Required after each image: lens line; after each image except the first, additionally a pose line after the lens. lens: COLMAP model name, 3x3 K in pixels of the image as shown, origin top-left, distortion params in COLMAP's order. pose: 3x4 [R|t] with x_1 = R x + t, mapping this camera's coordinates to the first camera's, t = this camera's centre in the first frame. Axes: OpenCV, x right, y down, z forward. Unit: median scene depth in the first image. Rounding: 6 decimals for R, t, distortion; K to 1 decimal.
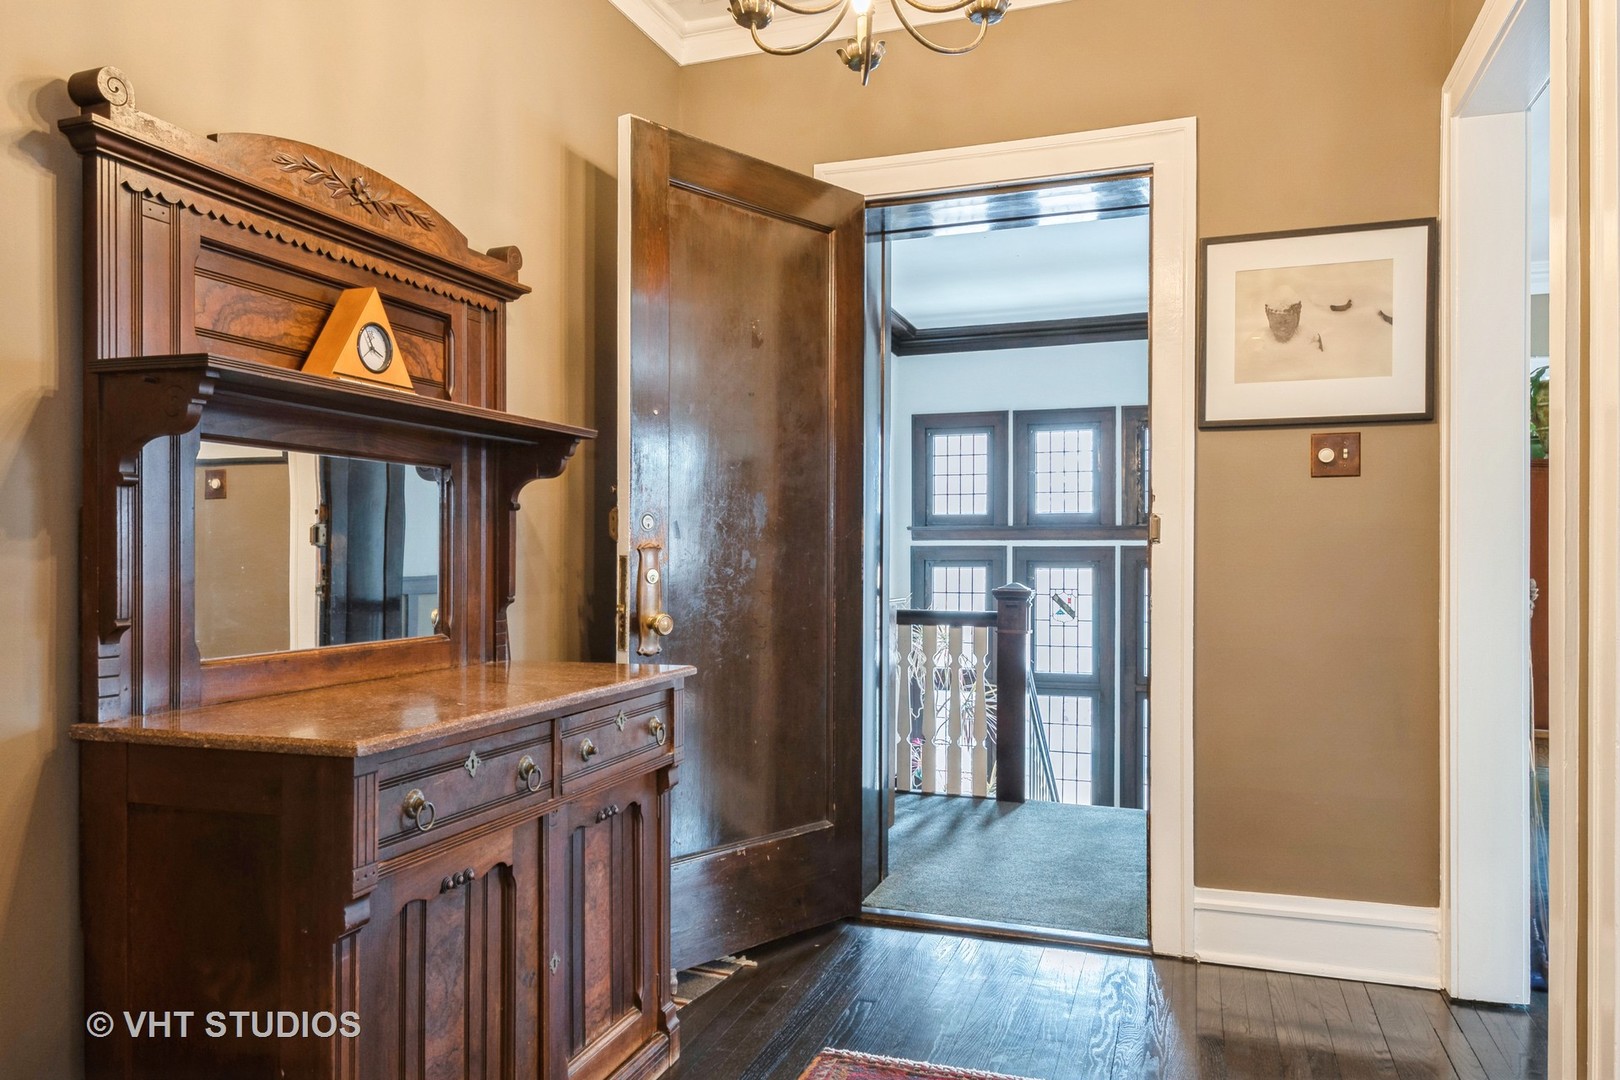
lens RADIAL K [[1072.4, 0, 812.5], [0, 1072.4, 555.5], [0, 0, 1]] dist [0.010780, -0.000544]
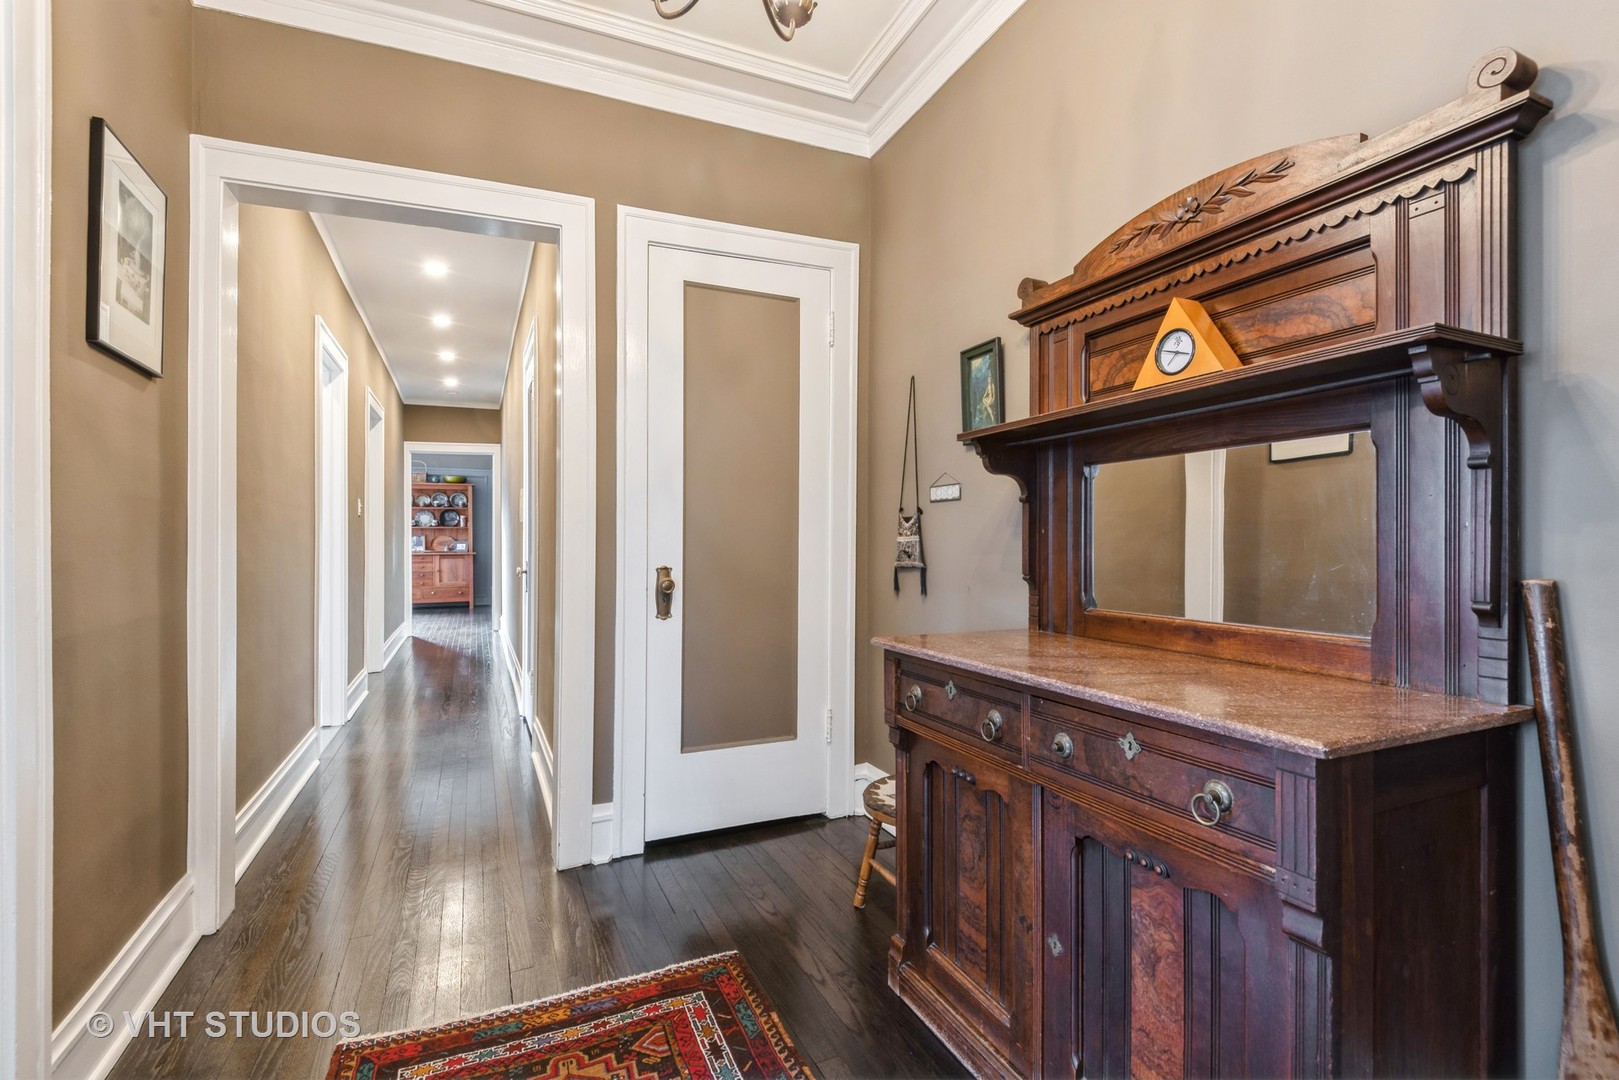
lens RADIAL K [[738.0, 0, 820.6], [0, 738.0, 540.4], [0, 0, 1]] dist [0.024286, -0.010582]
pose [[-0.712718, -0.000725, -0.701451, 0.217617], [-0.000761, 1.000000, -0.000261, 0.000440], [0.701451, 0.000347, -0.712718, 0.719883]]
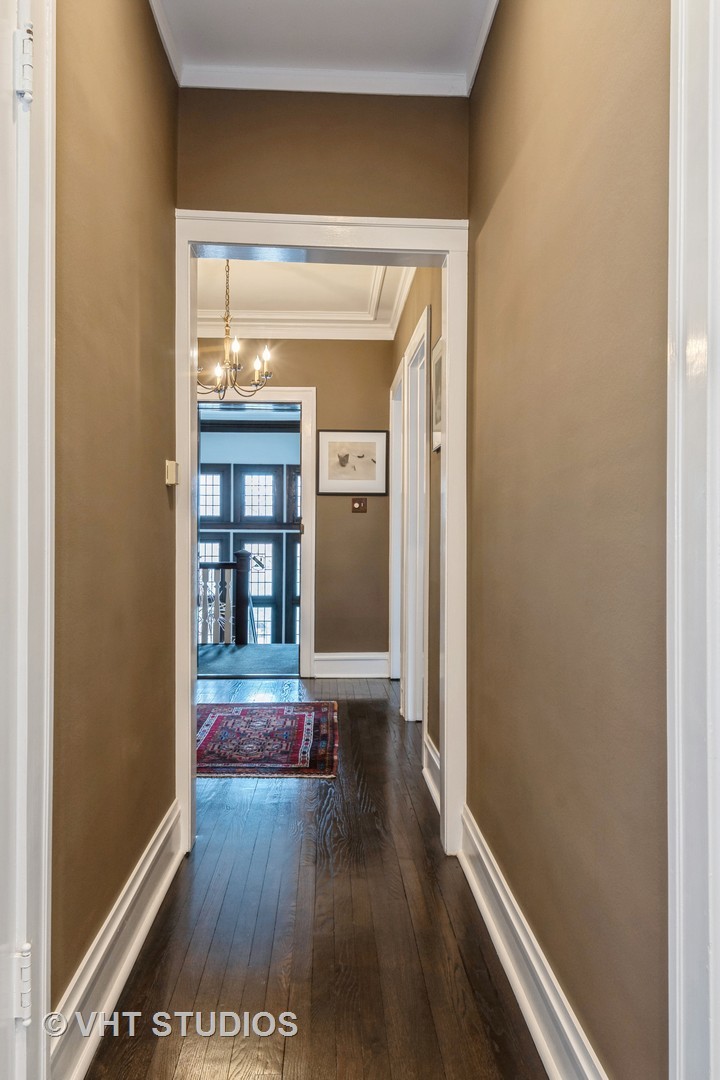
lens RADIAL K [[714.9, 0, 361.9], [0, 714.9, 540.2], [0, 0, 1]] dist [0.010780, -0.000544]
pose [[0.923593, 0.002249, 0.383369, -0.170745], [-0.004594, 0.999976, 0.005201, -0.003849], [-0.383348, -0.006565, 0.923581, -0.531268]]
